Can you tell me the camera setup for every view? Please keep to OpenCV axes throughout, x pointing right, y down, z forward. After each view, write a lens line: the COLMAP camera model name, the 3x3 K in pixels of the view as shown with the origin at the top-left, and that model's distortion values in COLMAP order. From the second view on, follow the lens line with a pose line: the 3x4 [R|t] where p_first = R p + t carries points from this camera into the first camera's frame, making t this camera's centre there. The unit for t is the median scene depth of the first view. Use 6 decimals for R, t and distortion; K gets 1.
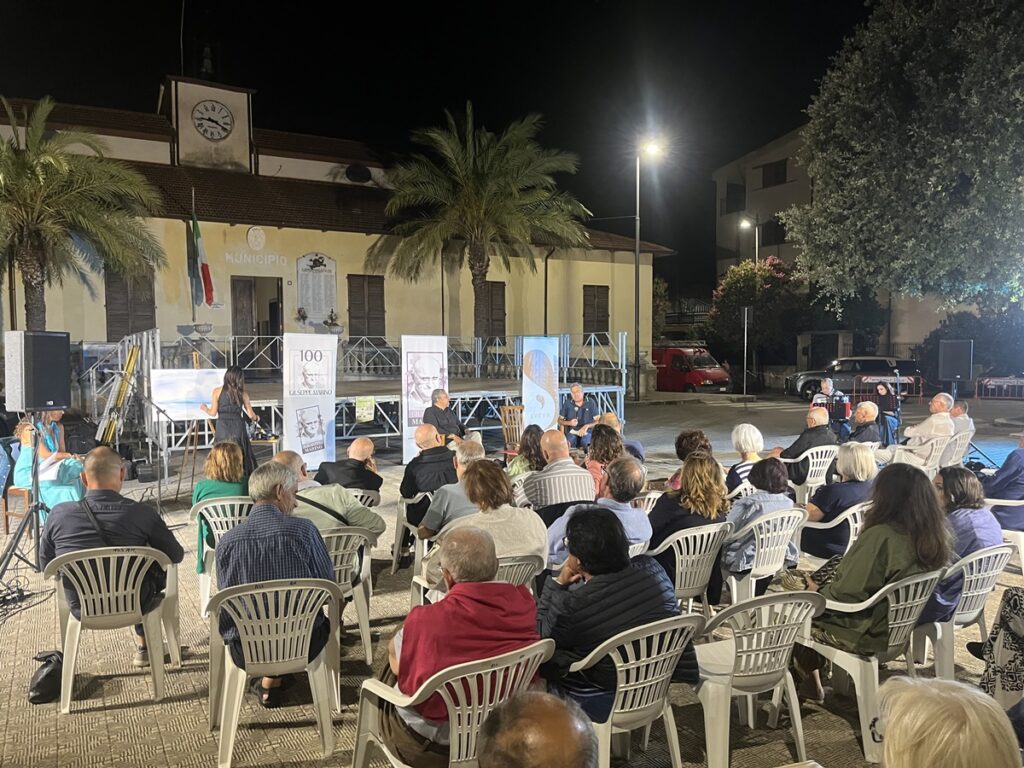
lens RADIAL K [[785.4, 0, 512.0], [0, 785.4, 384.0], [0, 0, 1]] dist [0.072981, -0.107418]
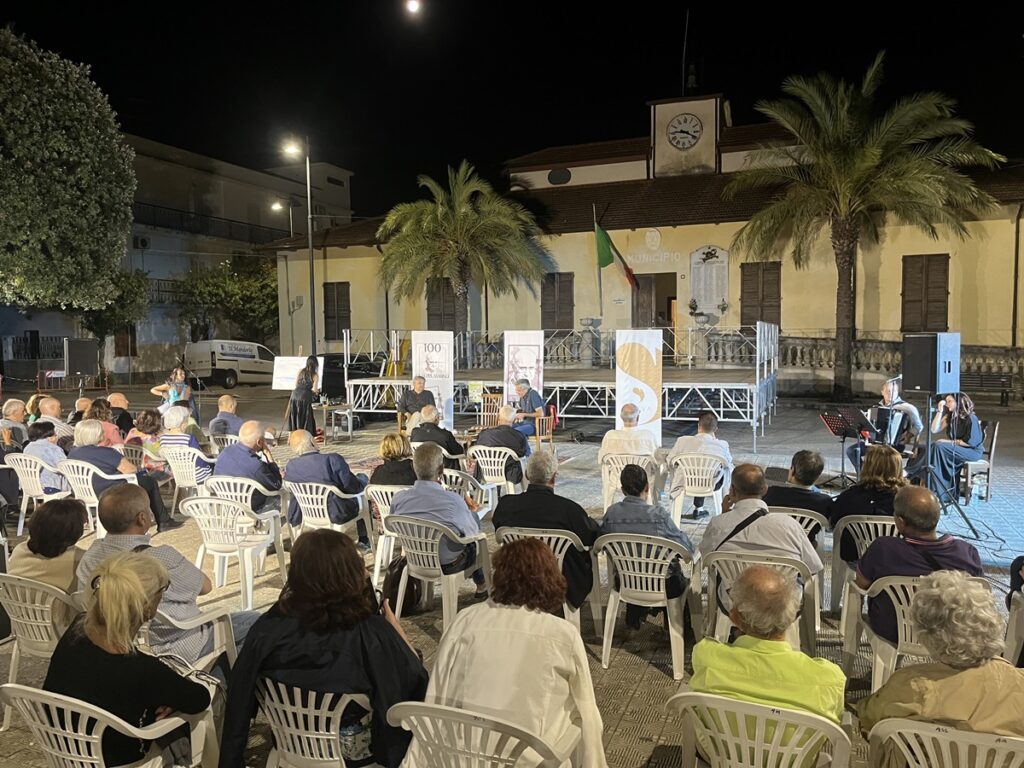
lens RADIAL K [[776.7, 0, 511.5], [0, 776.7, 379.9], [0, 0, 1]] dist [0.087766, -0.113840]
pose [[0.626016, 0.040515, -0.778757, 0.406467], [-0.027307, 0.999176, 0.030031, -0.012284], [0.779332, 0.002466, 0.626607, 0.145762]]
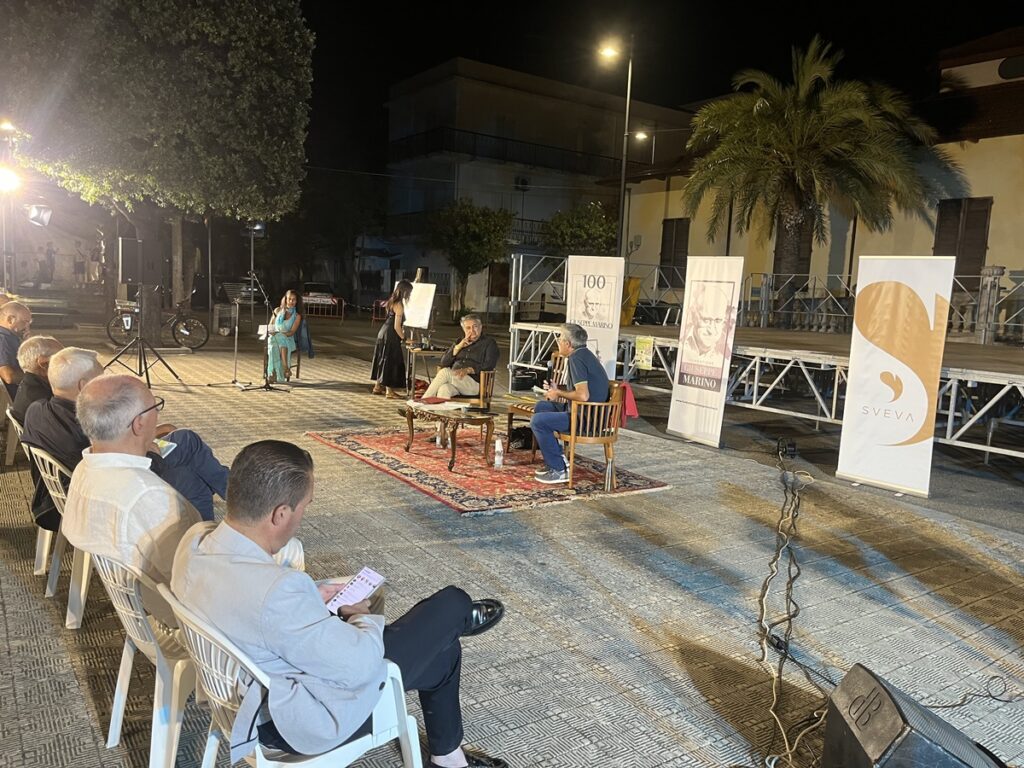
lens RADIAL K [[776.7, 0, 511.5], [0, 776.7, 379.9], [0, 0, 1]] dist [0.087766, -0.113840]
pose [[0.092590, 0.124919, -0.987837, 0.295487], [-0.094785, 0.988699, 0.116143, -0.009693], [0.991182, 0.082879, 0.103385, 0.405880]]
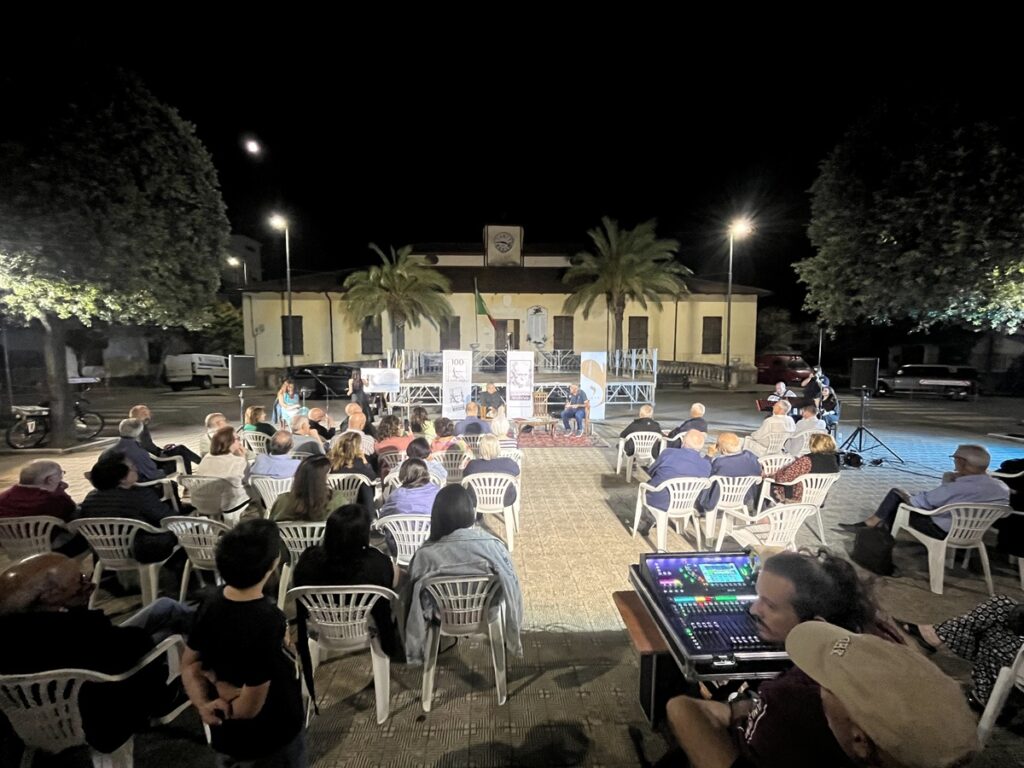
lens RADIAL K [[415.3, 0, 512.4], [0, 415.3, 381.2], [0, 0, 1]] dist [-0.000886, 0.000053]
pose [[0.889362, 0.036544, -0.455741, 0.168735], [-0.024834, 0.999190, 0.031658, -0.011762], [0.456529, -0.016838, 0.889549, 0.066126]]
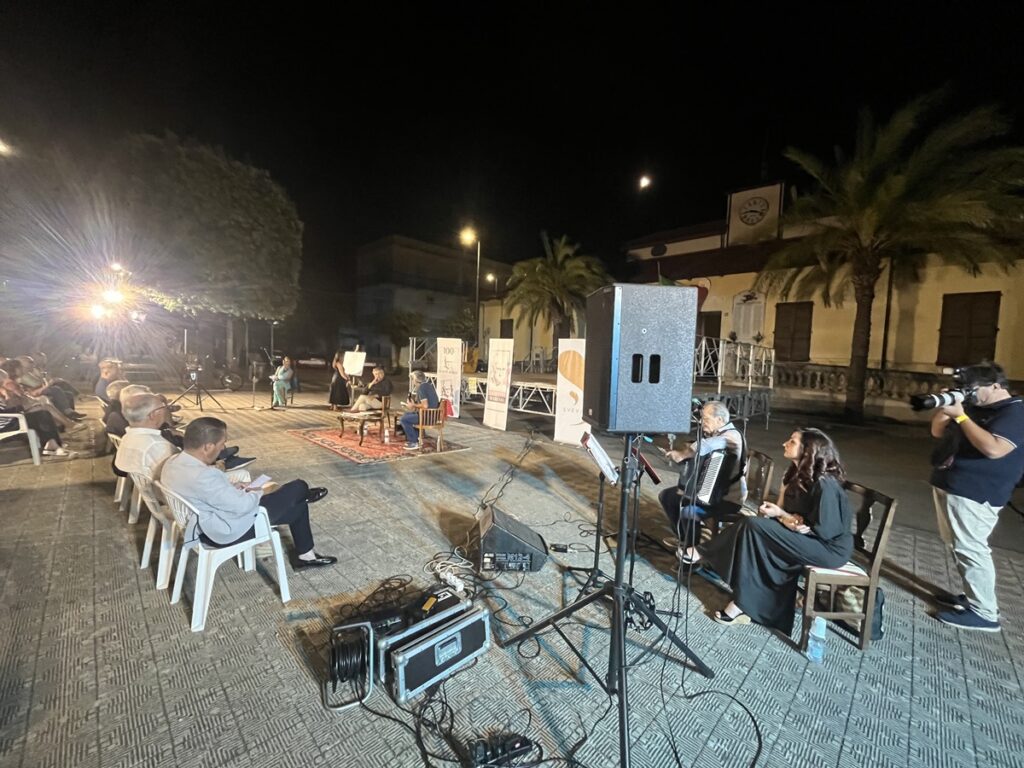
lens RADIAL K [[416.8, 0, 508.7], [0, 416.8, 382.9], [0, 0, 1]] dist [0.000275, 0.000112]
pose [[0.268471, 0.072099, -0.960586, 0.330795], [-0.084439, 0.995118, 0.051091, -0.011781], [0.959580, 0.067395, 0.273249, 0.431405]]
